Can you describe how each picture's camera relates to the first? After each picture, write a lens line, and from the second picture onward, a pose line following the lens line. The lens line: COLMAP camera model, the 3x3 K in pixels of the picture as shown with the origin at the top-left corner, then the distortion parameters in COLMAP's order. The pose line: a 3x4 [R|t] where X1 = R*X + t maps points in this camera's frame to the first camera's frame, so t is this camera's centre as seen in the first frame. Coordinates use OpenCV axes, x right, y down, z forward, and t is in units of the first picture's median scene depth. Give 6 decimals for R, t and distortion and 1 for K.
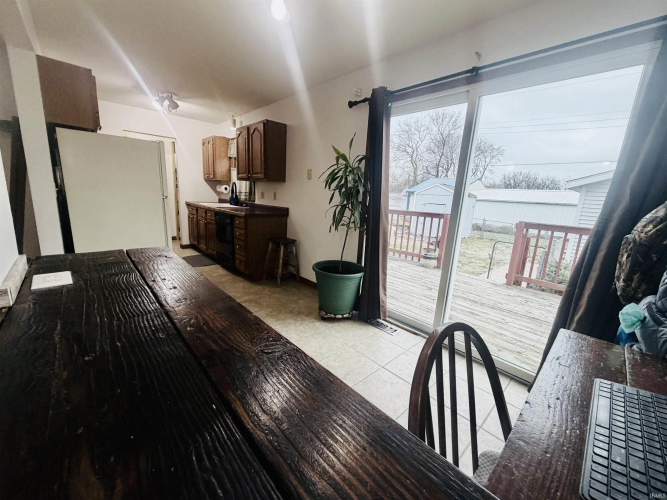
lens RADIAL K [[266.0, 0, 334.4], [0, 266.0, 251.2], [0, 0, 1]] dist [0.002572, -0.000556]
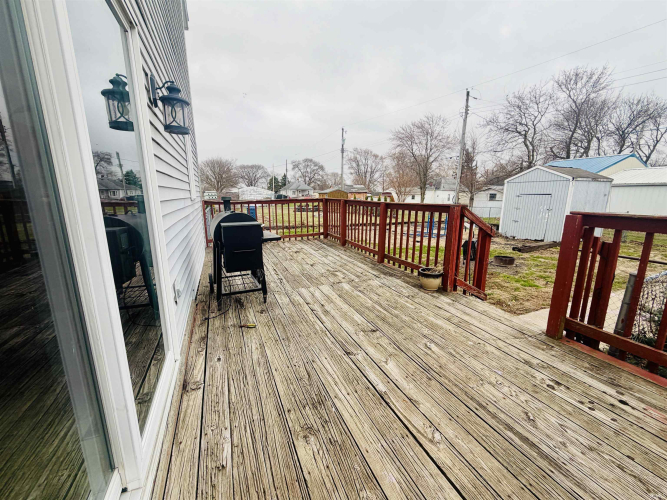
lens RADIAL K [[266.0, 0, 335.5], [0, 266.0, 251.6], [0, 0, 1]] dist [0.002572, -0.000556]
pose [[0.930318, 0.023616, -0.365992, 0.320552], [-0.021848, 0.999721, 0.008974, -0.028027], [0.366102, -0.000352, 0.930575, 0.251998]]
